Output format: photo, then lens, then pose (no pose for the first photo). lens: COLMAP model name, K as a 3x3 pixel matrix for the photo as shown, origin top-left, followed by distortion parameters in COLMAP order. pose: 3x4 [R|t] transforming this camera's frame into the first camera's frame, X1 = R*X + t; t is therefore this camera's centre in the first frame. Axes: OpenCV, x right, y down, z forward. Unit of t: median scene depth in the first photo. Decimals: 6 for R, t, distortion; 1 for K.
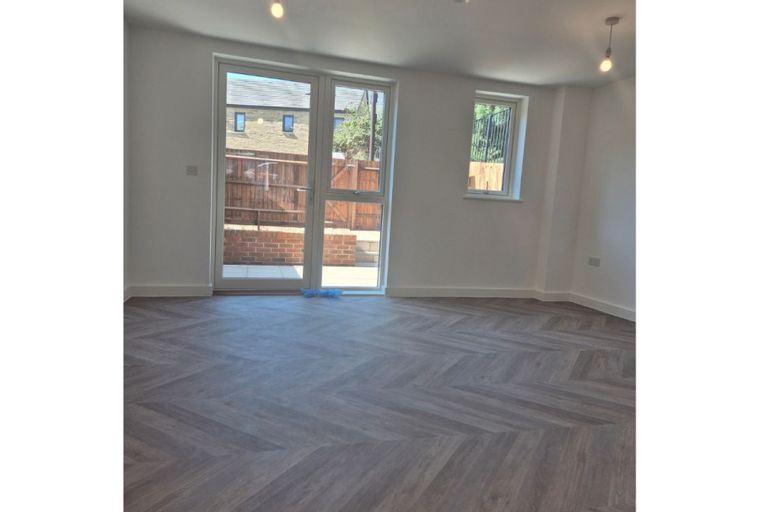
lens RADIAL K [[452.2, 0, 380.0], [0, 452.2, 256.0], [0, 0, 1]] dist [0.051772, -0.000865]
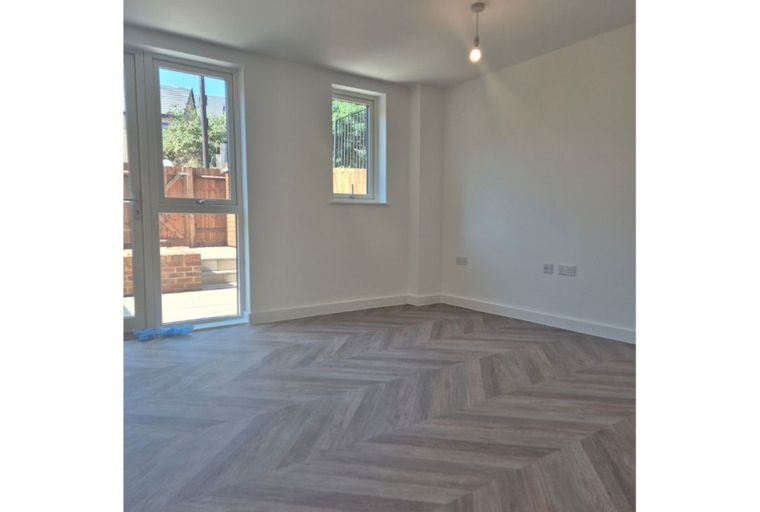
lens RADIAL K [[452.2, 0, 380.0], [0, 452.2, 256.0], [0, 0, 1]] dist [0.051772, -0.000865]
pose [[0.941042, -0.084035, 0.327686, -0.026522], [0.090597, 0.995876, -0.004781, -0.010748], [-0.325933, 0.034186, 0.944775, 0.133350]]
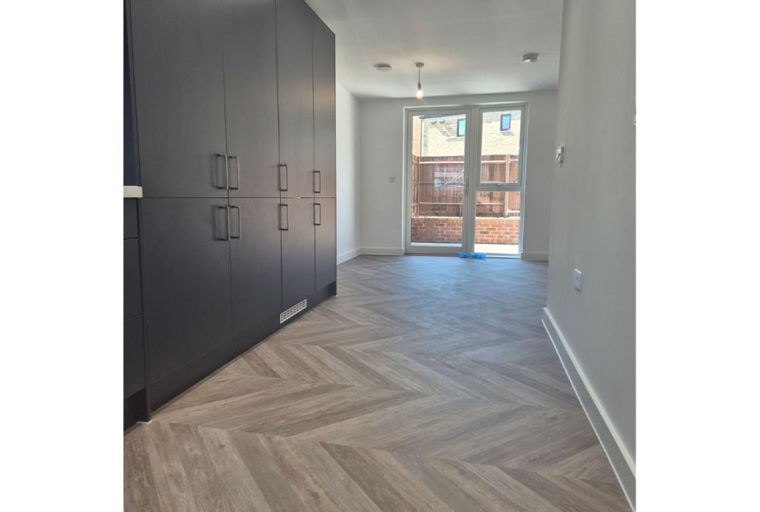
lens RADIAL K [[452.2, 0, 380.0], [0, 452.2, 256.0], [0, 0, 1]] dist [0.051772, -0.000865]
pose [[0.878380, 0.005224, -0.477934, 0.307733], [-0.002167, 0.999974, 0.006946, 0.074275], [0.477958, -0.005066, 0.878368, -0.429452]]
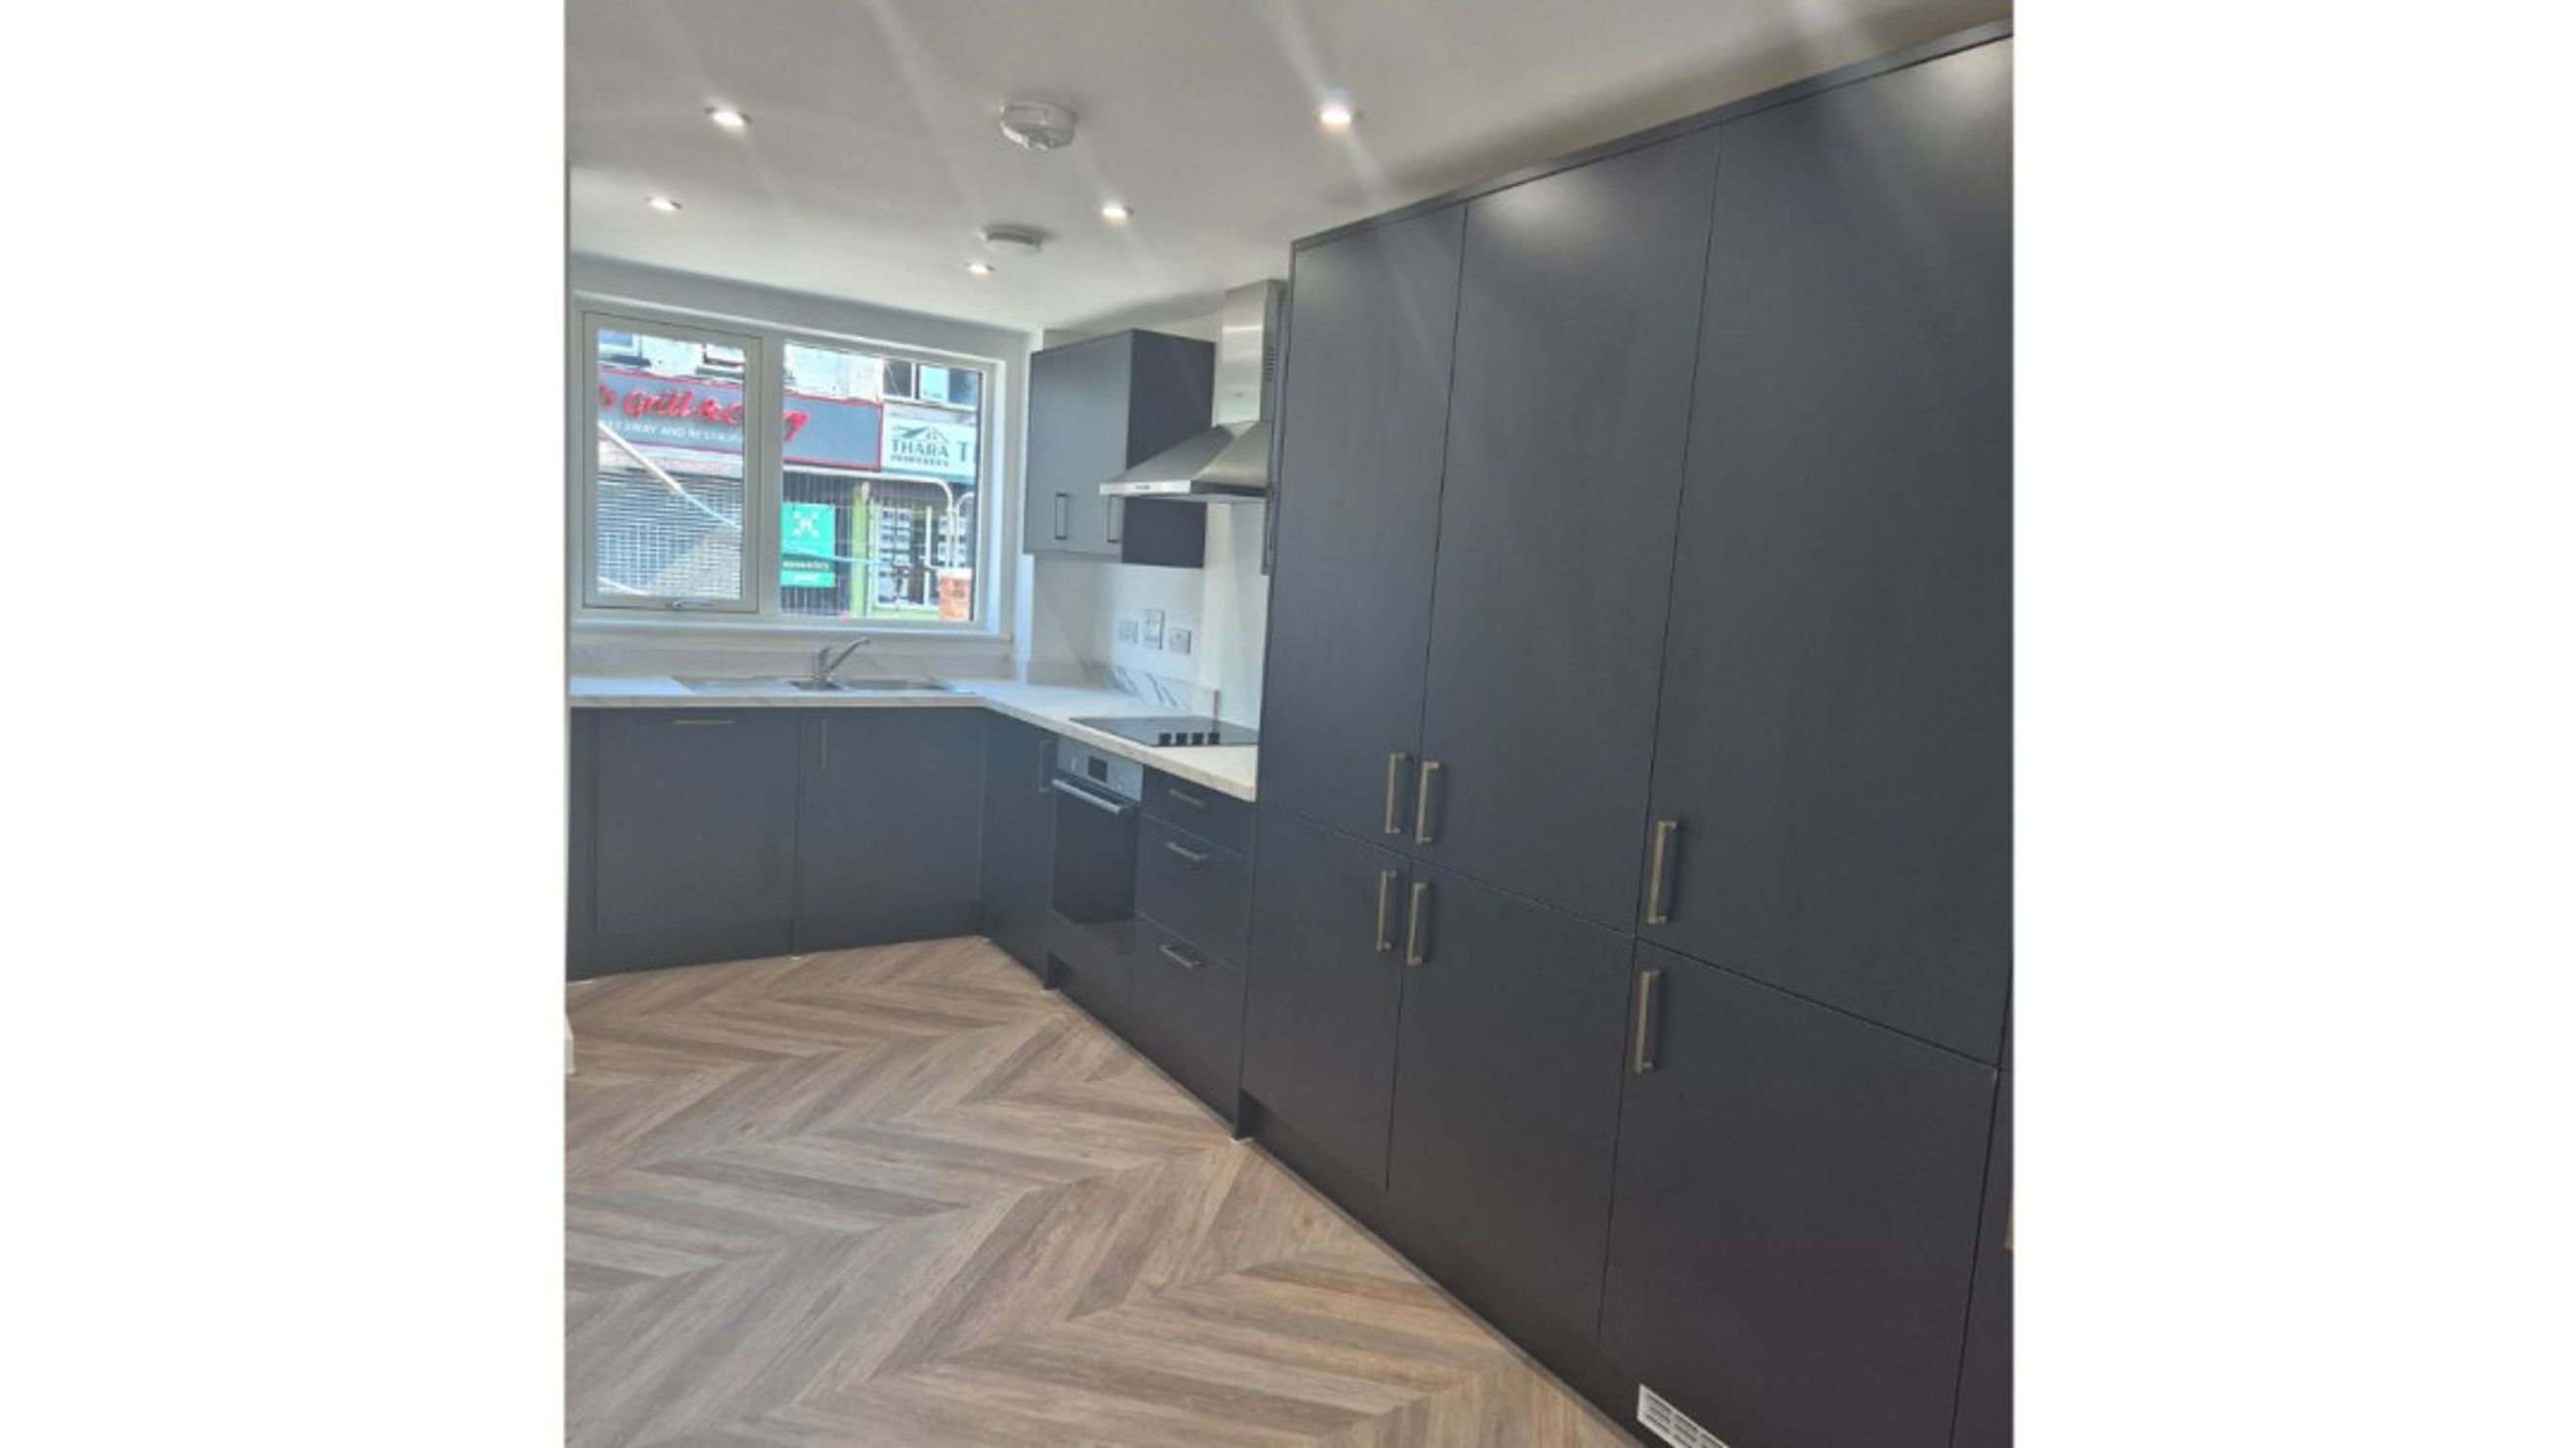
lens RADIAL K [[1285.4, 0, 1269.7], [0, 1285.4, 717.7], [0, 0, 1]] dist [0.047575, -0.000721]
pose [[-0.946433, -0.086153, -0.311193, 0.172877], [-0.154129, 0.967404, 0.200931, -0.156816], [0.283739, 0.238132, -0.928862, 0.438376]]
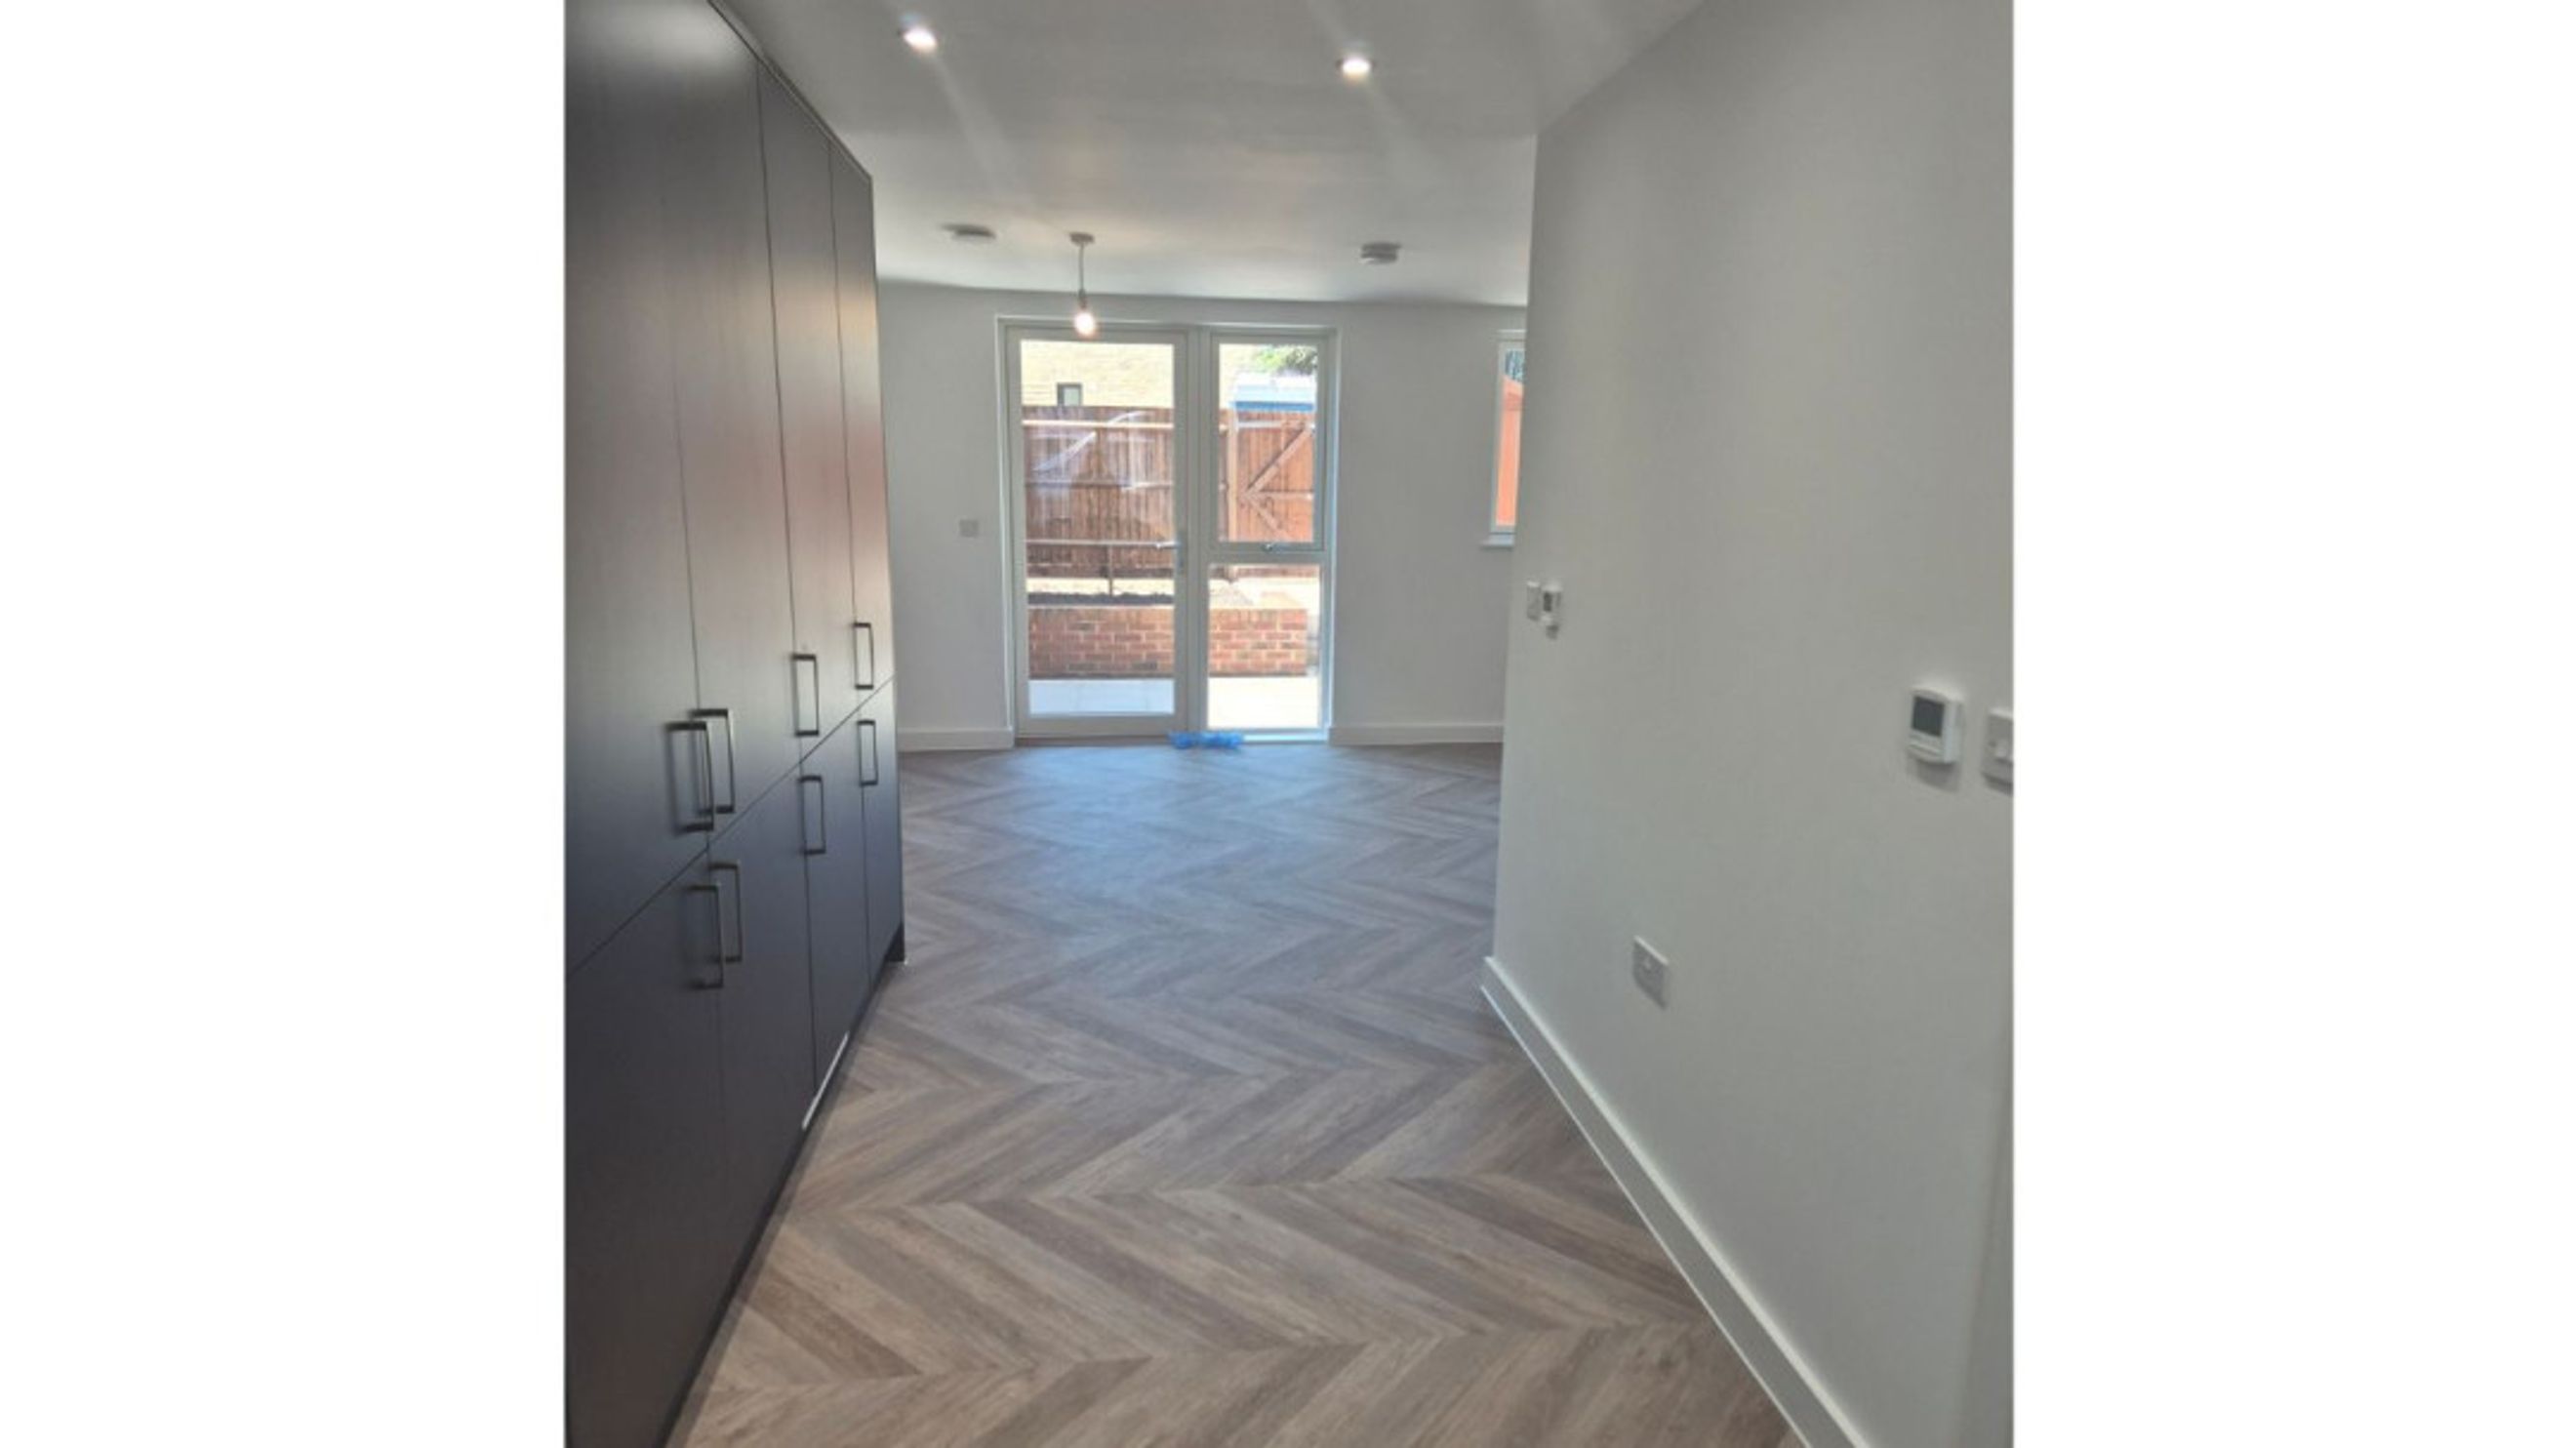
lens RADIAL K [[1261.5, 0, 1292.4], [0, 1261.5, 741.1], [0, 0, 1]] dist [0.041529, -0.000159]
pose [[0.989949, -0.013227, -0.140803, 0.182844], [0.027063, 0.994935, 0.096807, -0.059241], [0.138809, -0.099645, 0.985293, -0.465699]]
